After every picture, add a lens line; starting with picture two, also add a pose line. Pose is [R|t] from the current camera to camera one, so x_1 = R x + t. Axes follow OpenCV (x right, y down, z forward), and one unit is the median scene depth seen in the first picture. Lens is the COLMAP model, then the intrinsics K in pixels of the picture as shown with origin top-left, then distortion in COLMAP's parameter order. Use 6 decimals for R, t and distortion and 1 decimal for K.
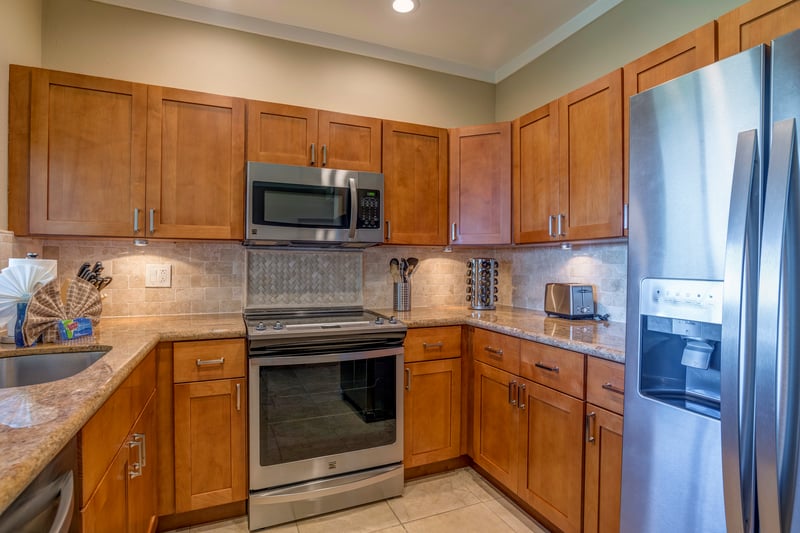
lens RADIAL K [[407.5, 0, 400.2], [0, 407.5, 263.1], [0, 0, 1]] dist [-0.052691, 0.025290]
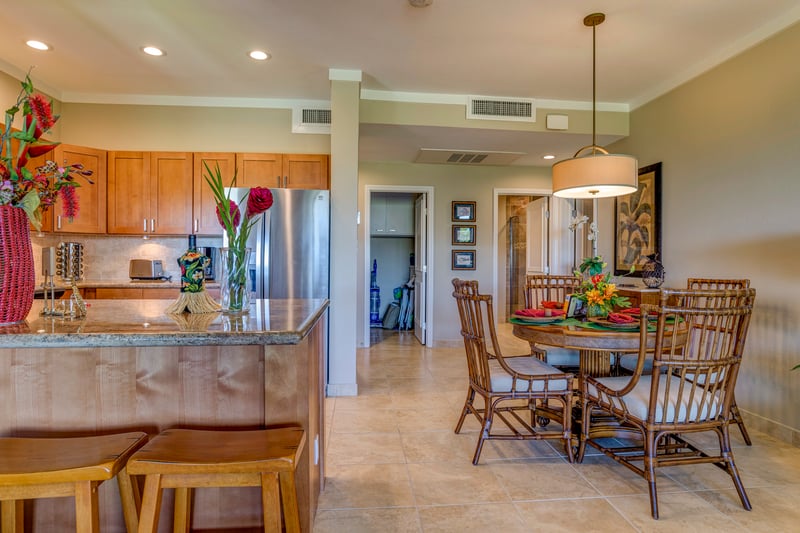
lens RADIAL K [[447.2, 0, 400.9], [0, 447.2, 263.1], [0, 0, 1]] dist [-0.018292, 0.000082]
pose [[0.302259, -0.012659, 0.953142, -1.018622], [-0.006054, 0.999866, 0.015200, 0.030833], [-0.953207, -0.010364, 0.302142, -0.557994]]
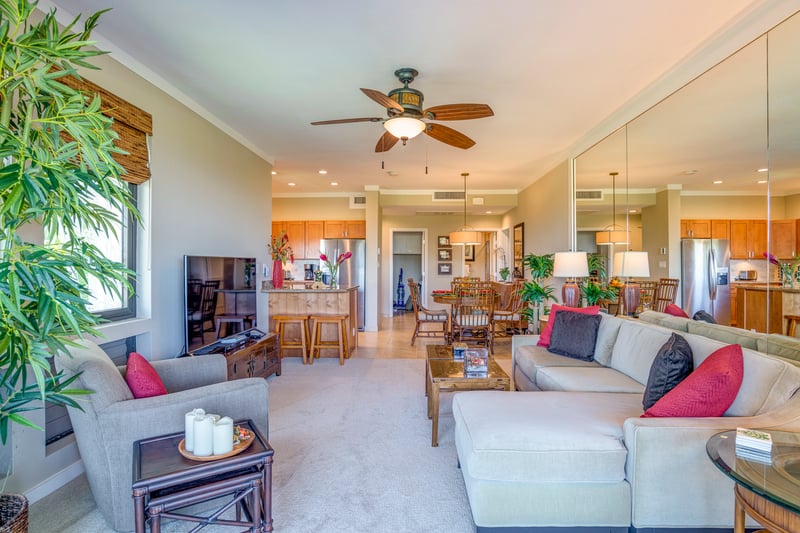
lens RADIAL K [[407.5, 0, 400.2], [0, 407.5, 263.1], [0, 0, 1]] dist [-0.052691, 0.025290]
pose [[0.427807, -0.004616, 0.903858, -2.422016], [0.000290, 0.999988, 0.004970, -0.030835], [-0.903870, -0.001864, 0.427803, -1.495907]]
